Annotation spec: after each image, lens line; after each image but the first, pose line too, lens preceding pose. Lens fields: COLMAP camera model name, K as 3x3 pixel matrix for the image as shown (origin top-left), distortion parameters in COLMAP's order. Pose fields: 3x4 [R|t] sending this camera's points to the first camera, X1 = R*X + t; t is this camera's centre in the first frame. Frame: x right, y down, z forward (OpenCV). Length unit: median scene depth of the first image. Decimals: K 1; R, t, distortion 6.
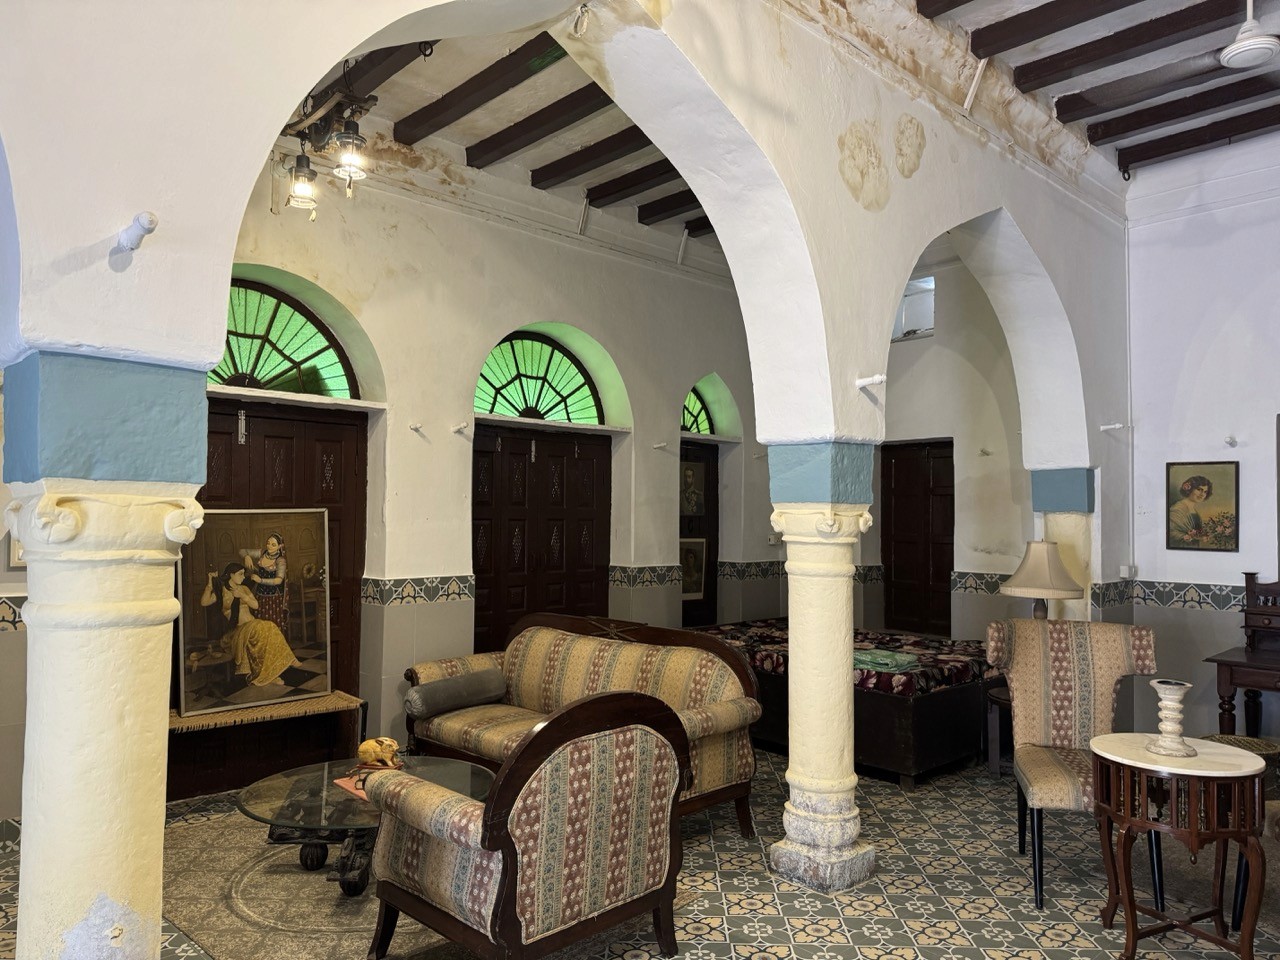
lens RADIAL K [[905.0, 0, 645.3], [0, 905.0, 488.7], [0, 0, 1]] dist [0.044026, -0.054164]
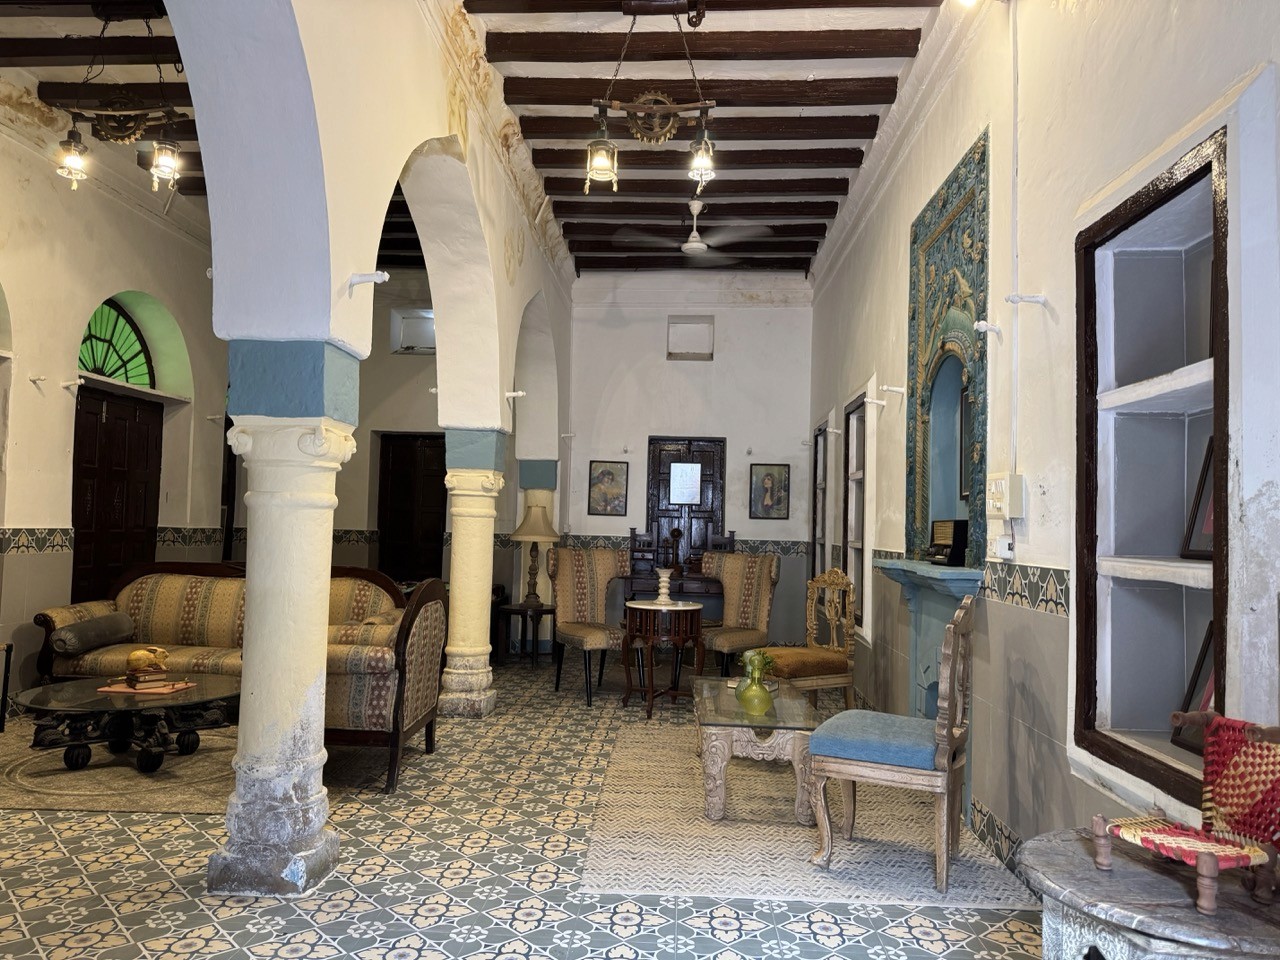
lens RADIAL K [[905.0, 0, 648.0], [0, 905.0, 494.1], [0, 0, 1]] dist [0.044026, -0.054164]
pose [[0.719440, 0.036180, 0.693612, -0.489473], [-0.043270, 0.999037, -0.007230, 0.040975], [-0.693206, -0.024811, 0.720312, -0.223978]]
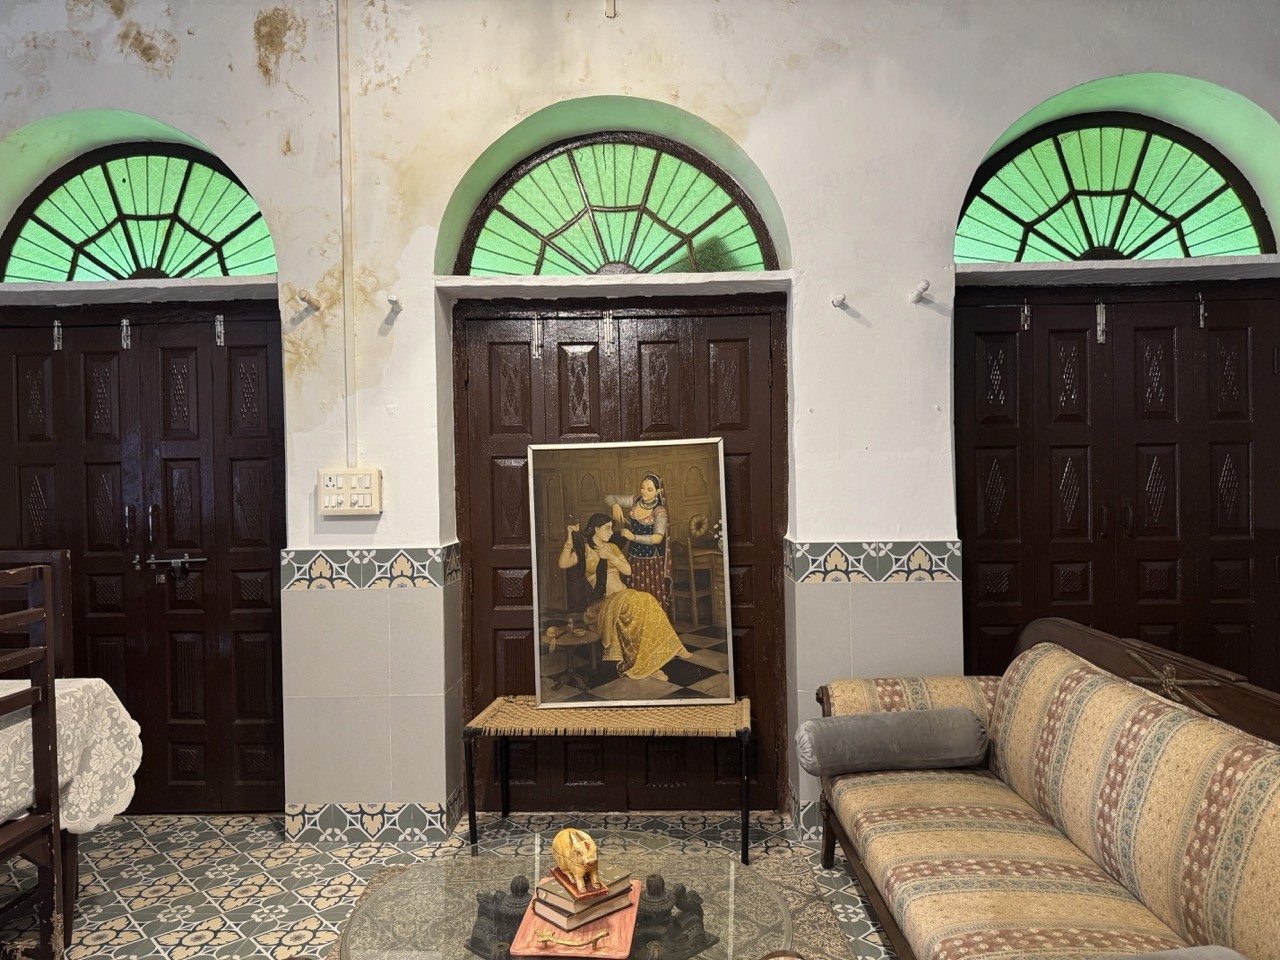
lens RADIAL K [[880.3, 0, 646.5], [0, 880.3, 484.0], [0, 0, 1]] dist [0.049098, -0.041963]
pose [[0.693612, -0.004610, -0.720334, 0.097578], [0.046034, 0.998219, 0.037939, 0.030085], [0.718876, -0.059475, 0.692589, 0.501580]]
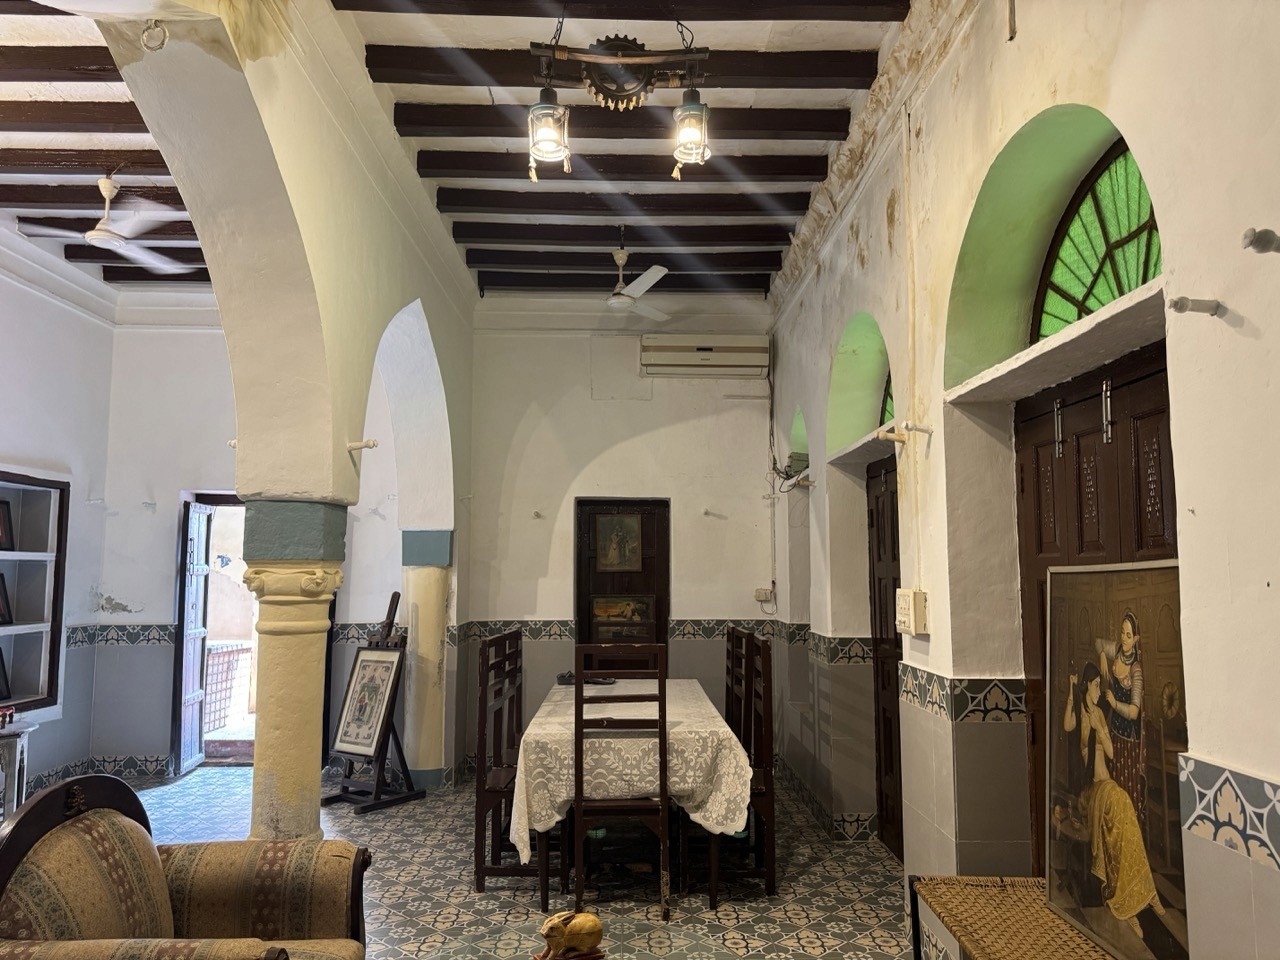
lens RADIAL K [[905.0, 0, 652.6], [0, 905.0, 485.8], [0, 0, 1]] dist [0.044026, -0.054164]
pose [[-0.673723, -0.076160, -0.735049, 0.131375], [0.022578, 0.992089, -0.123487, 0.036070], [0.738639, -0.099792, -0.666674, 1.130486]]
